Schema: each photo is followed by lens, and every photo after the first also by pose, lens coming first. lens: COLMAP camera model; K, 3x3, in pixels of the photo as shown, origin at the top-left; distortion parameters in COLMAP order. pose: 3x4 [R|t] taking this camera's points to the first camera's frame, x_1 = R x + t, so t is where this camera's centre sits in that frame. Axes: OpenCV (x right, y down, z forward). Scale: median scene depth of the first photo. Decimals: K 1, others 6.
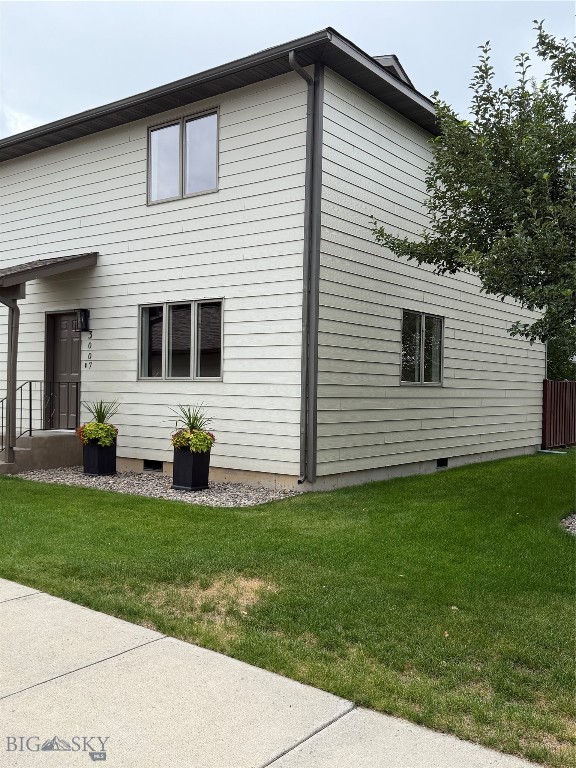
lens RADIAL K [[716.2, 0, 291.7], [0, 716.2, 390.3], [0, 0, 1]] dist [0.050509, 0.000000]
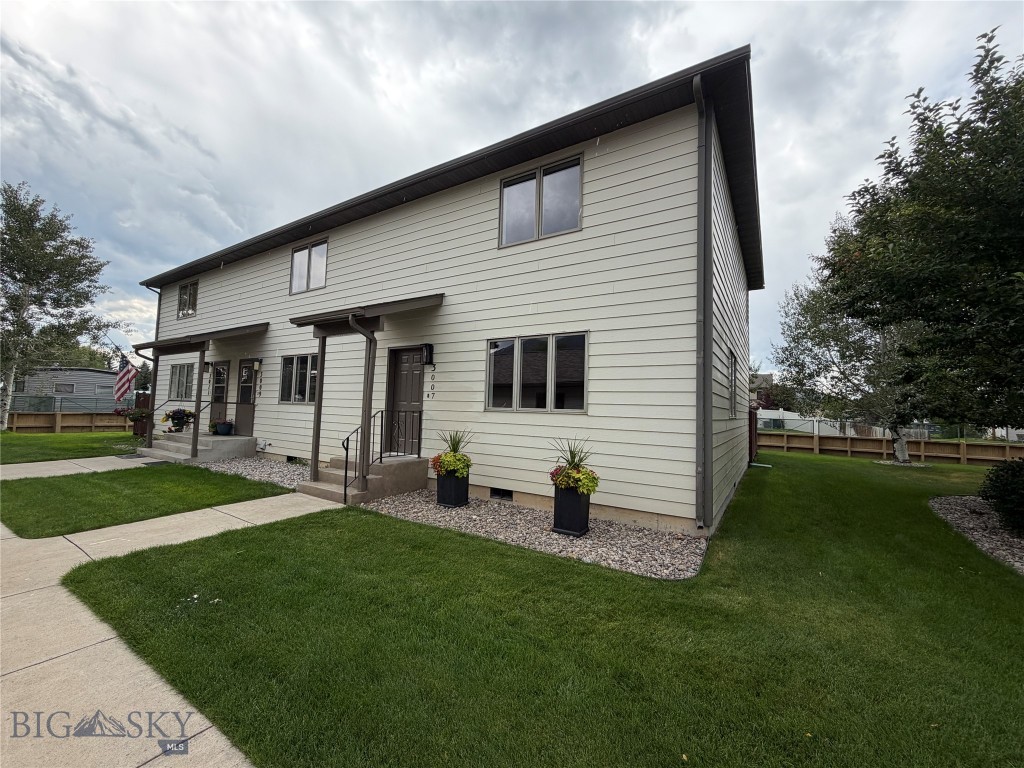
lens RADIAL K [[409.6, 0, 510.7], [0, 409.6, 386.5], [0, 0, 1]] dist [-0.008272, 0.002521]
pose [[0.997250, 0.019791, 0.071417, -0.227308], [-0.015378, 0.997969, -0.061822, -0.013116], [-0.072495, 0.060554, 0.995529, 0.408512]]
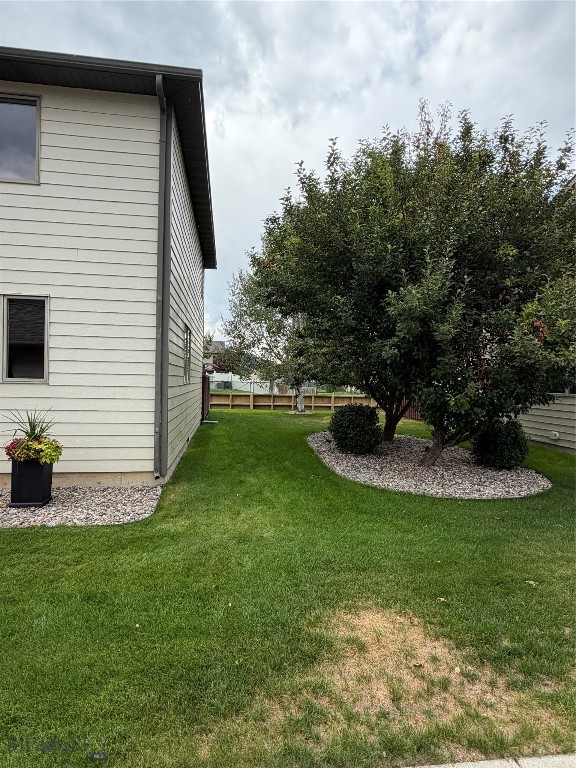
lens RADIAL K [[427.3, 0, 284.4], [0, 427.3, 384.8], [0, 0, 1]] dist [0.003293, -0.003754]
pose [[0.712491, -0.008515, 0.701629, -0.255048], [-0.004667, 0.999847, 0.016873, -0.020482], [-0.701665, -0.015297, 0.712342, 0.340575]]
